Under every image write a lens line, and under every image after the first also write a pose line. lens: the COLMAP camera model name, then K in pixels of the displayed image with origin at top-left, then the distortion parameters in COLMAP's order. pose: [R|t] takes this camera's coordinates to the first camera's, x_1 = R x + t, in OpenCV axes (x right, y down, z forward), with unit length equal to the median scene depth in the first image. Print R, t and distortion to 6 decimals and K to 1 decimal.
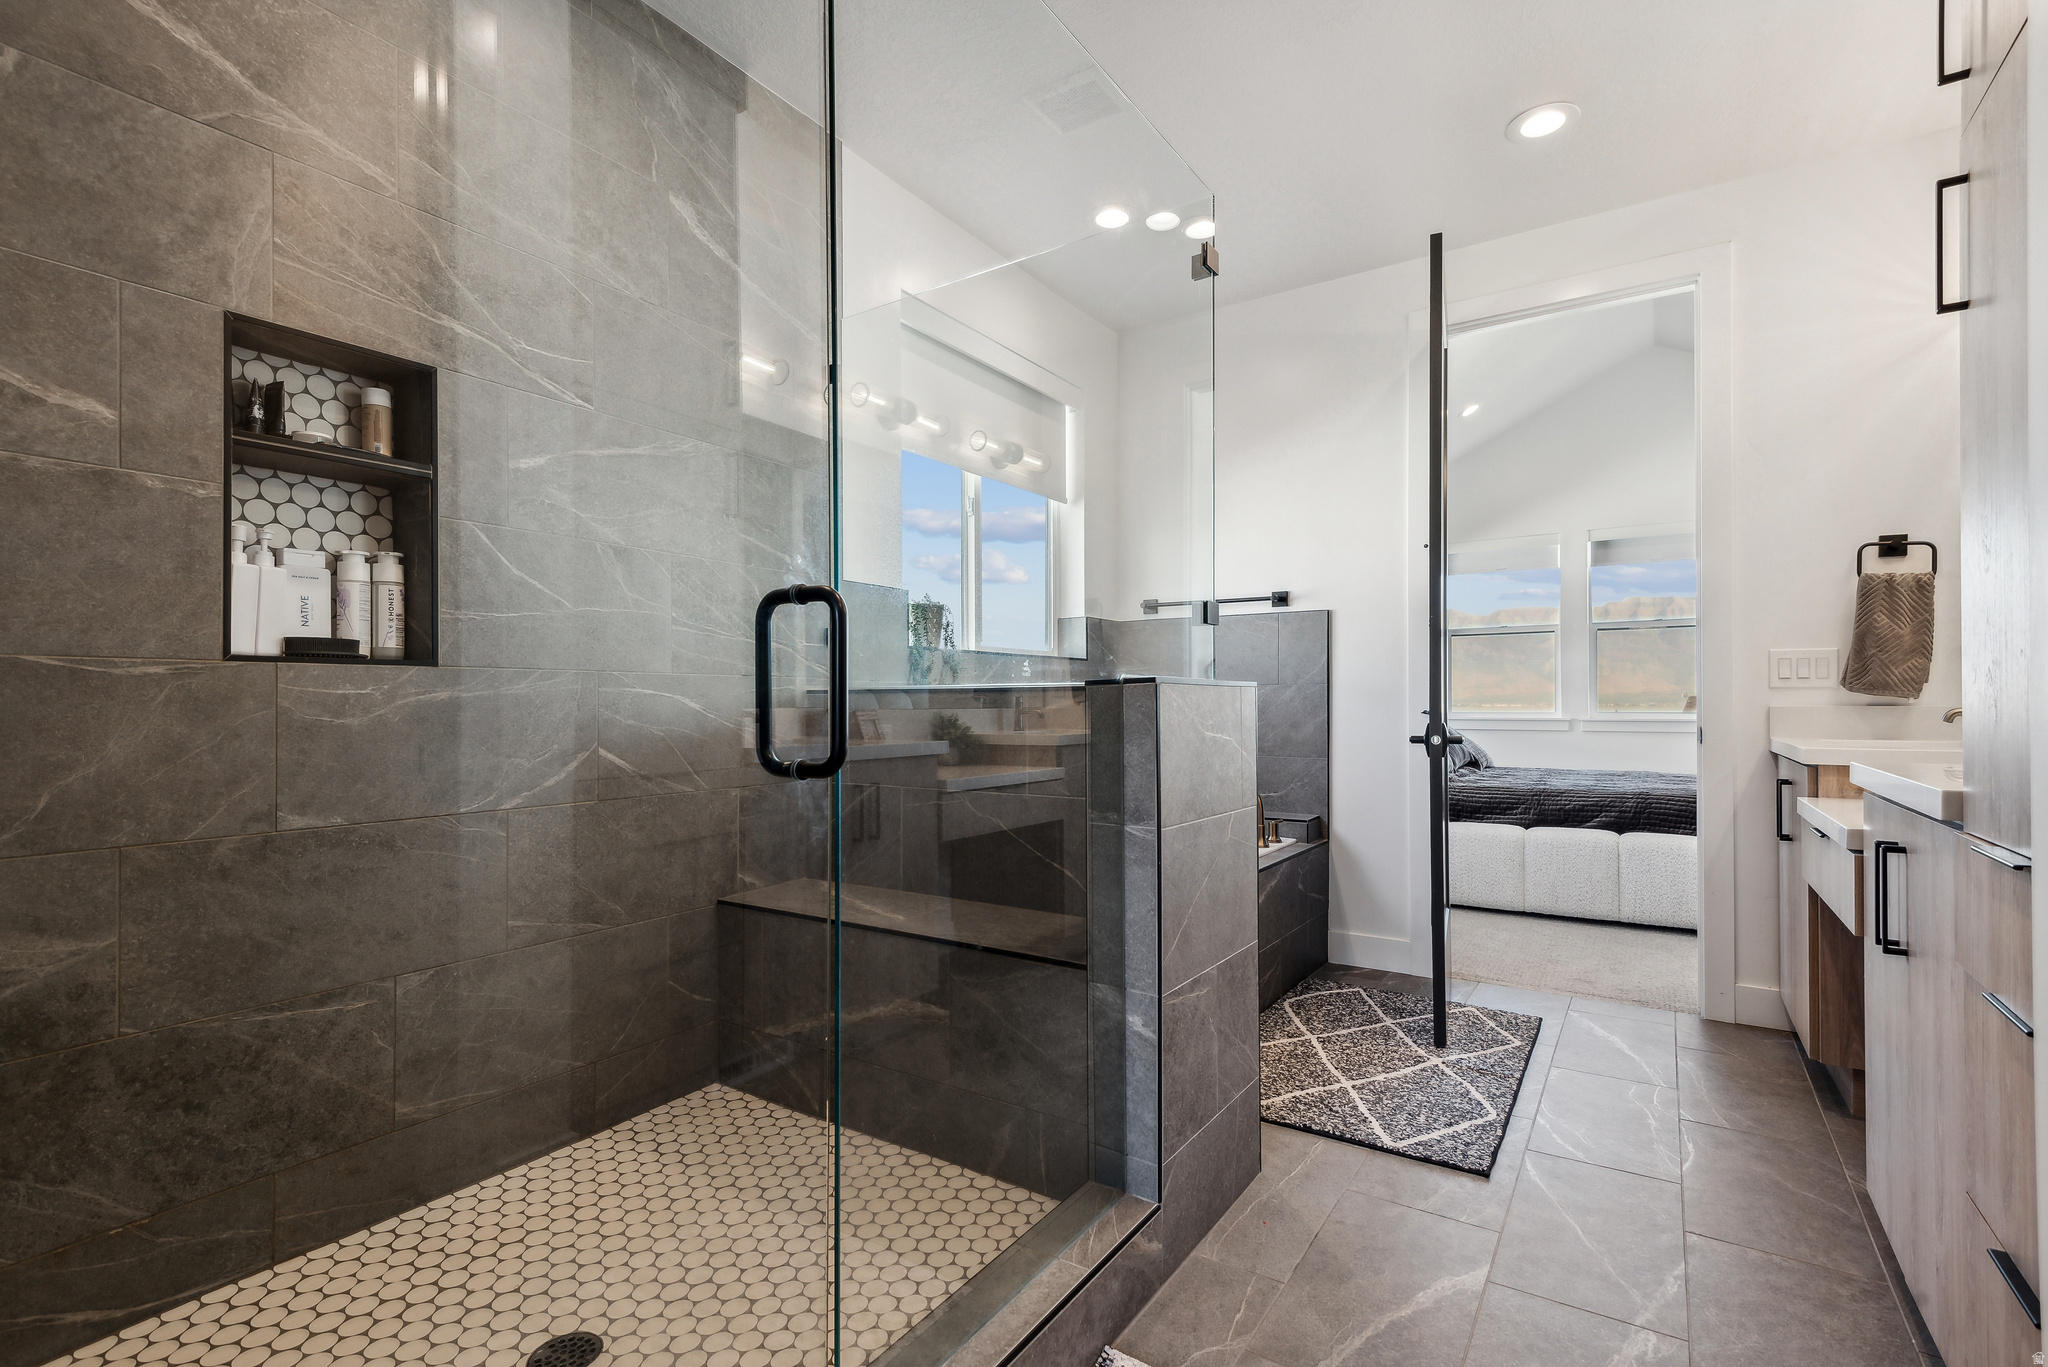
lens RADIAL K [[910.9, 0, 1049.5], [0, 910.9, 702.0], [0, 0, 1]] dist [0.054677, -0.023787]
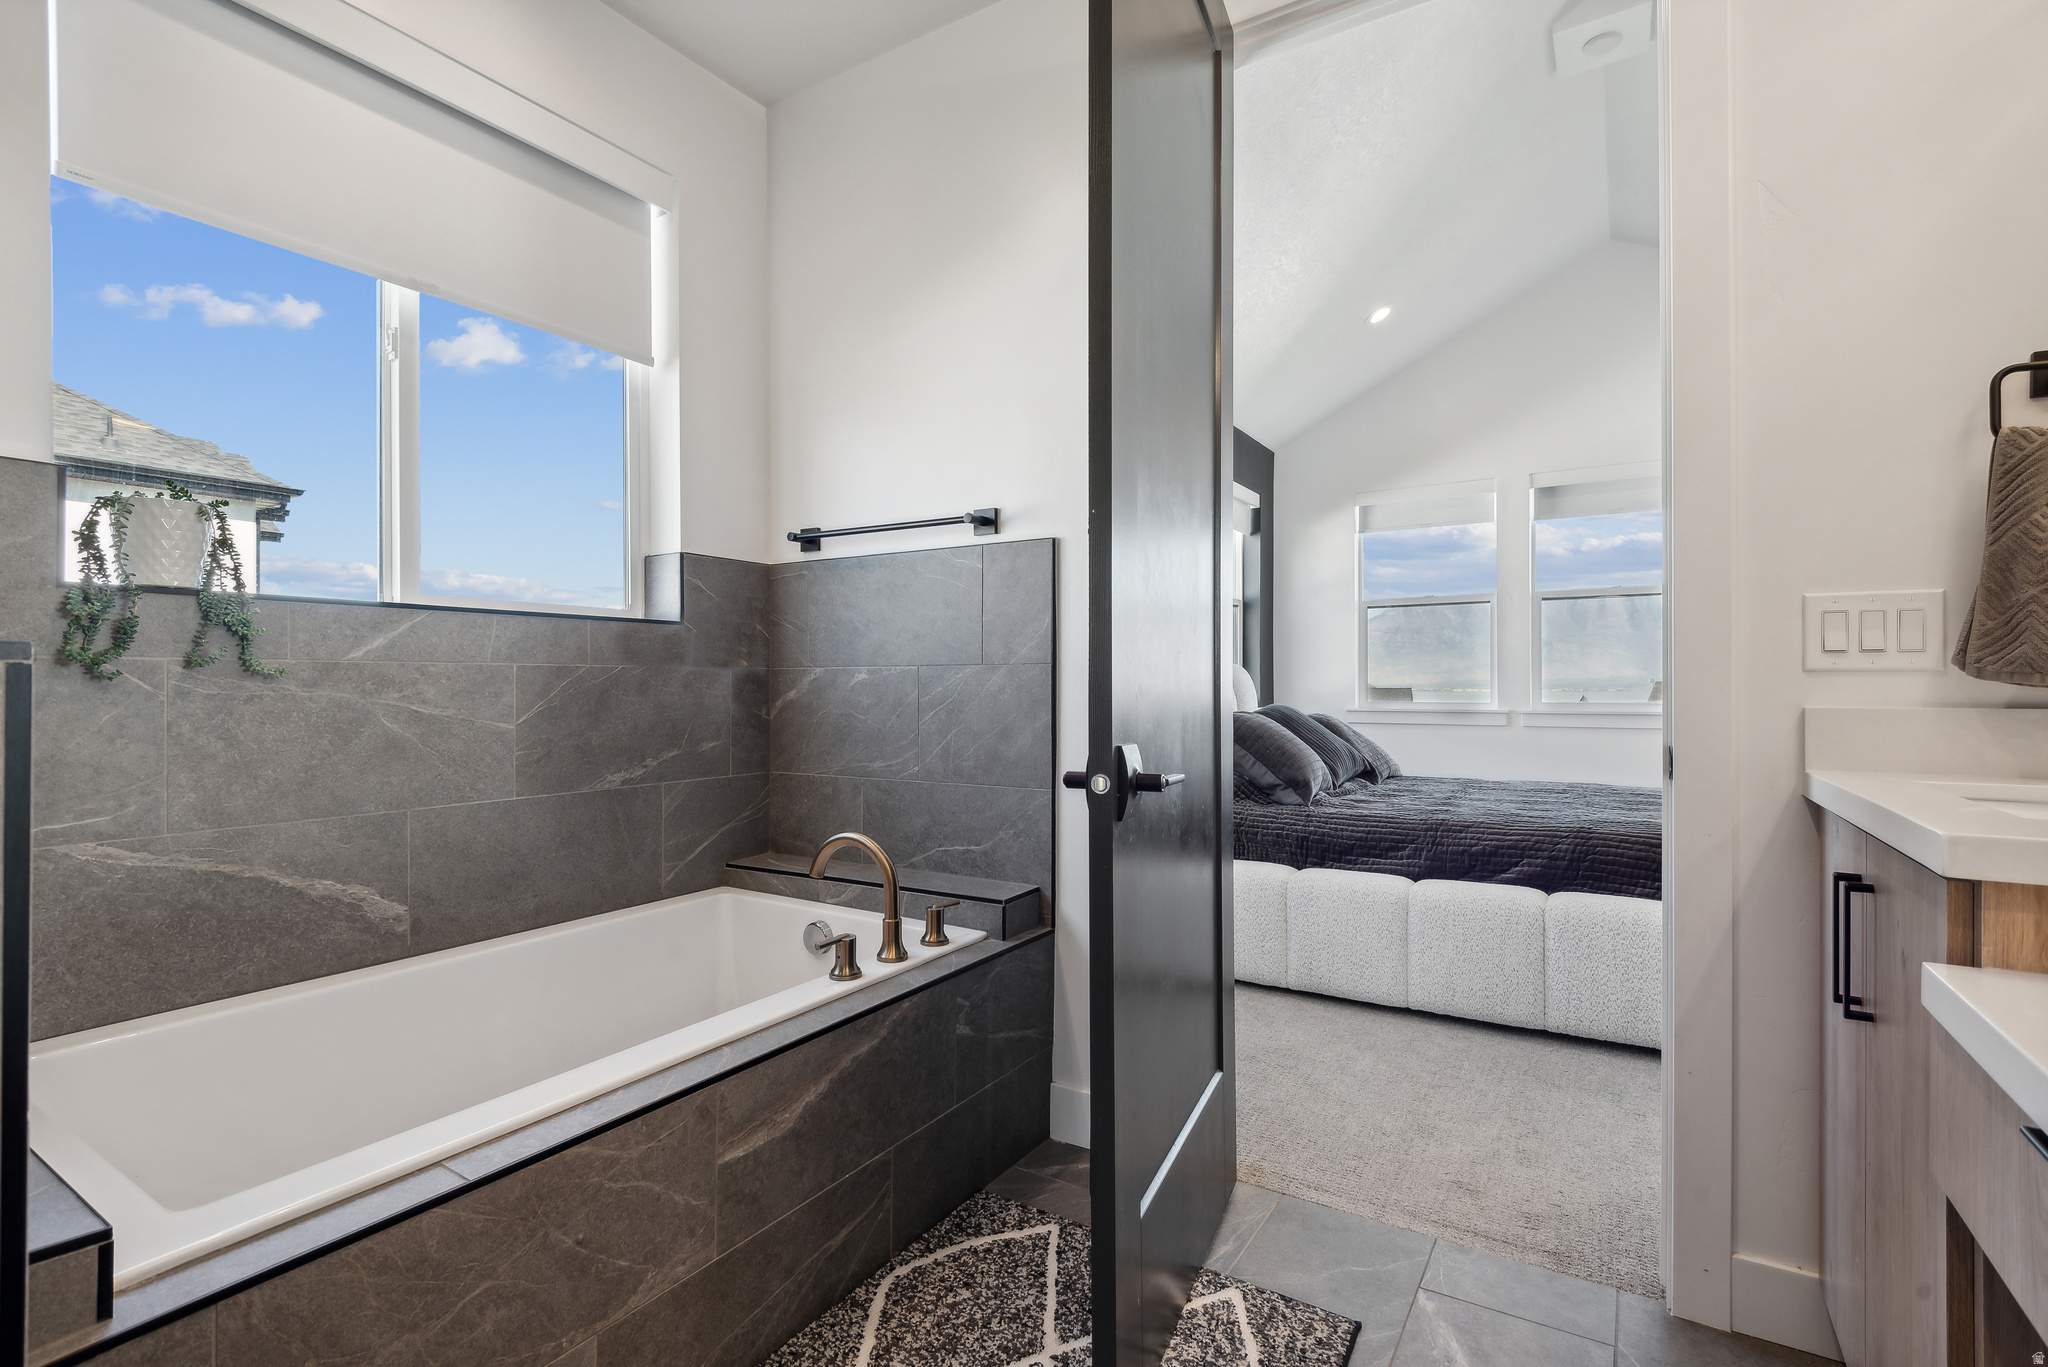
lens RADIAL K [[932.7, 0, 1031.6], [0, 932.7, 689.1], [0, 0, 1]] dist [0.032640, -0.017698]
pose [[0.999853, 0.000717, 0.017158, 0.274579], [-0.000773, 0.999994, 0.003250, -0.005190], [-0.017156, -0.003263, 0.999848, 0.392604]]
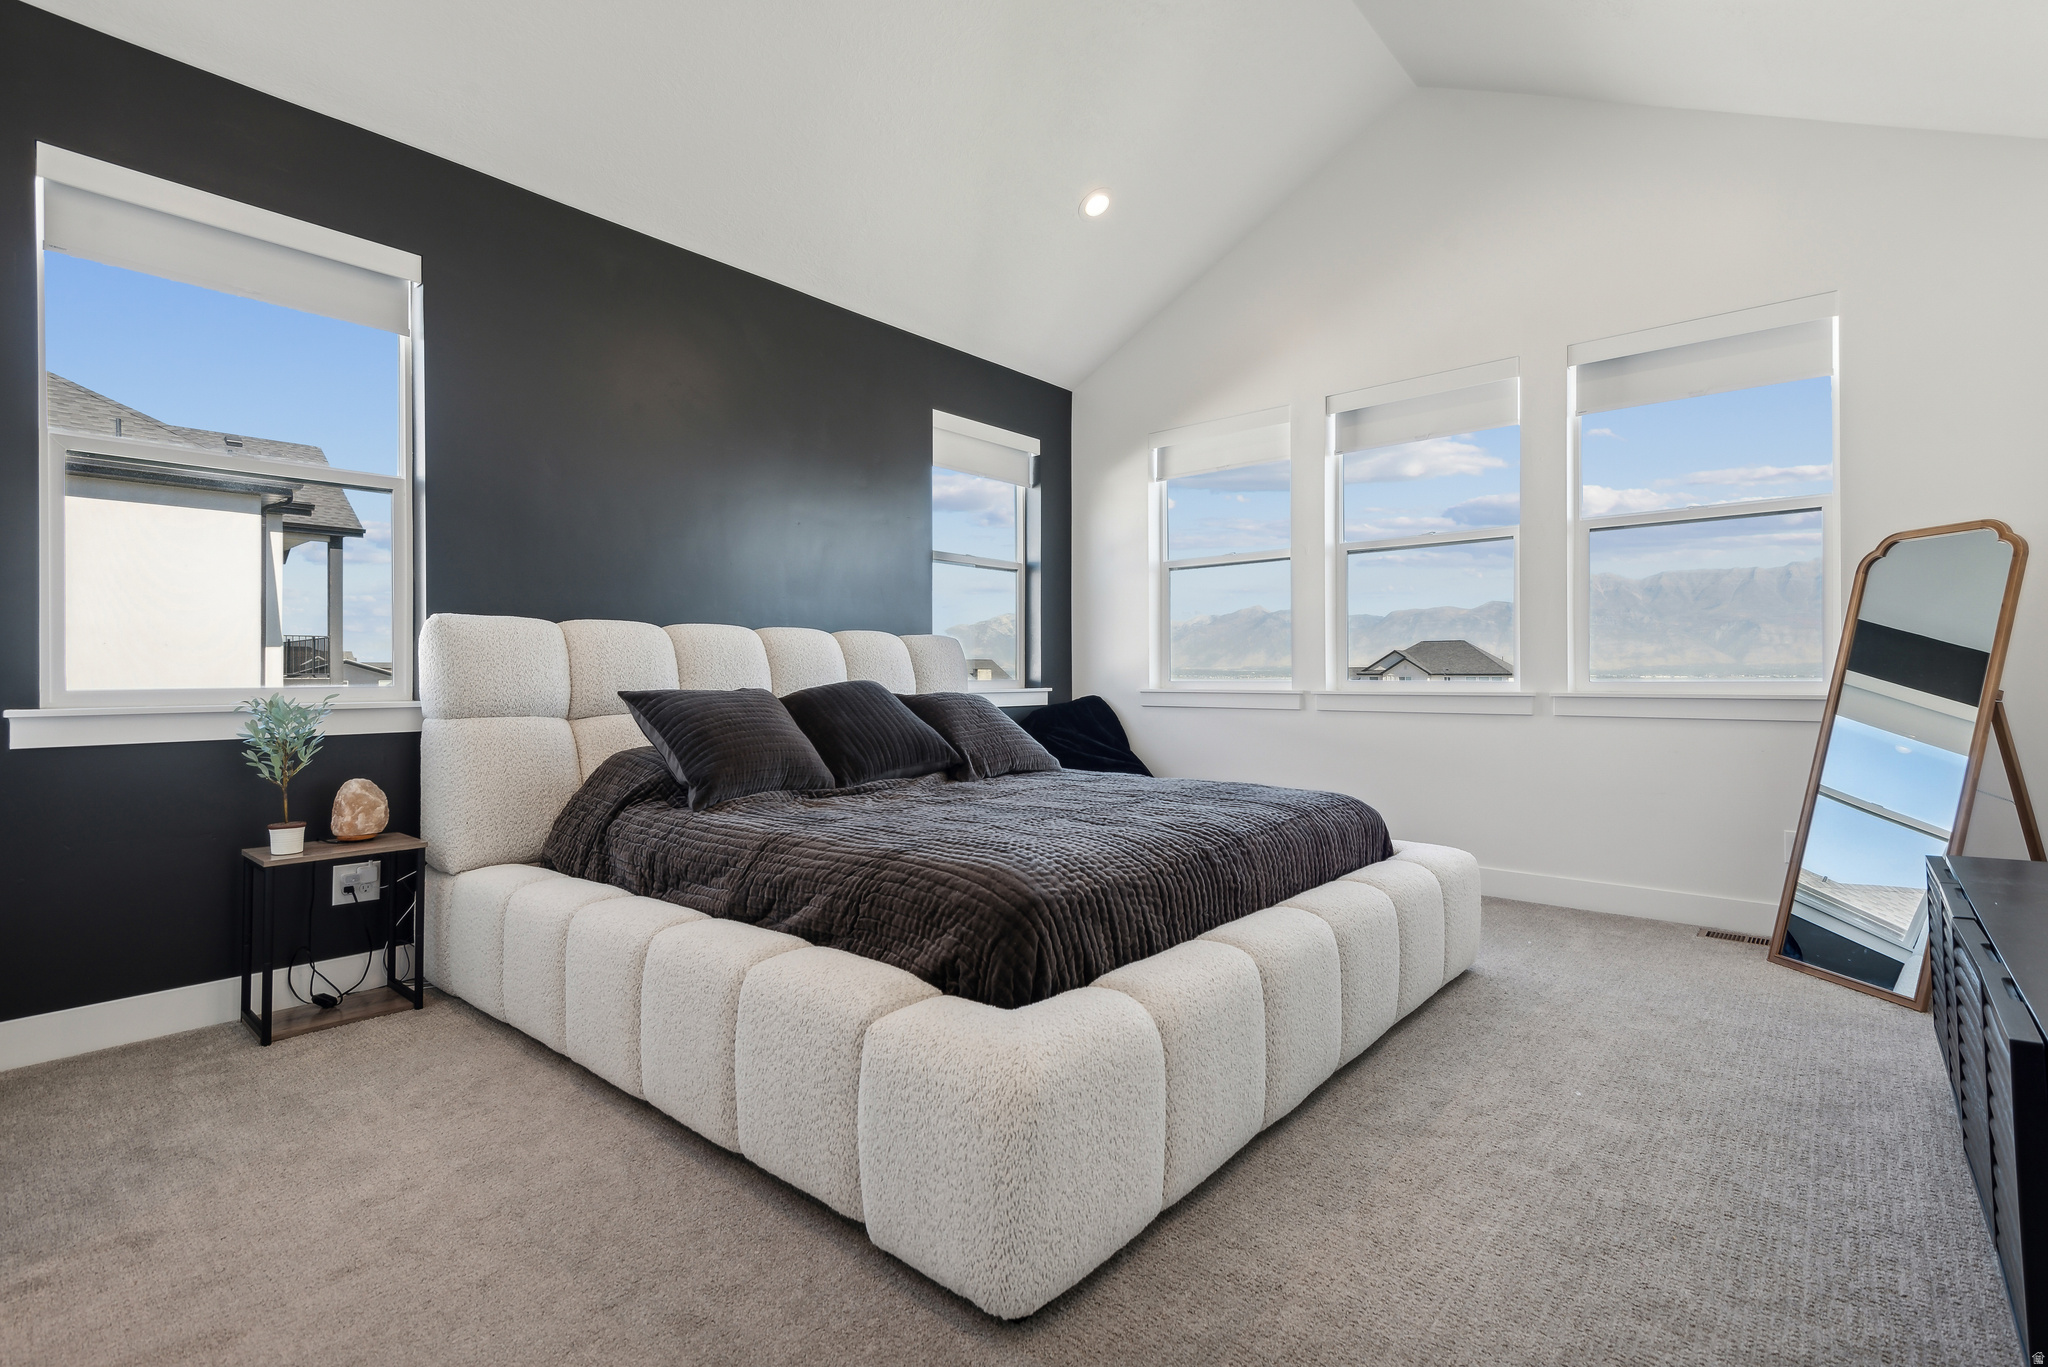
lens RADIAL K [[941.5, 0, 1032.8], [0, 941.5, 669.4], [0, 0, 1]] dist [0.026993, -0.018563]
pose [[0.991589, -0.000770, -0.129426, 0.910296], [0.000266, 0.999992, -0.003914, 0.011288], [0.129428, 0.003847, 0.991581, 0.646241]]
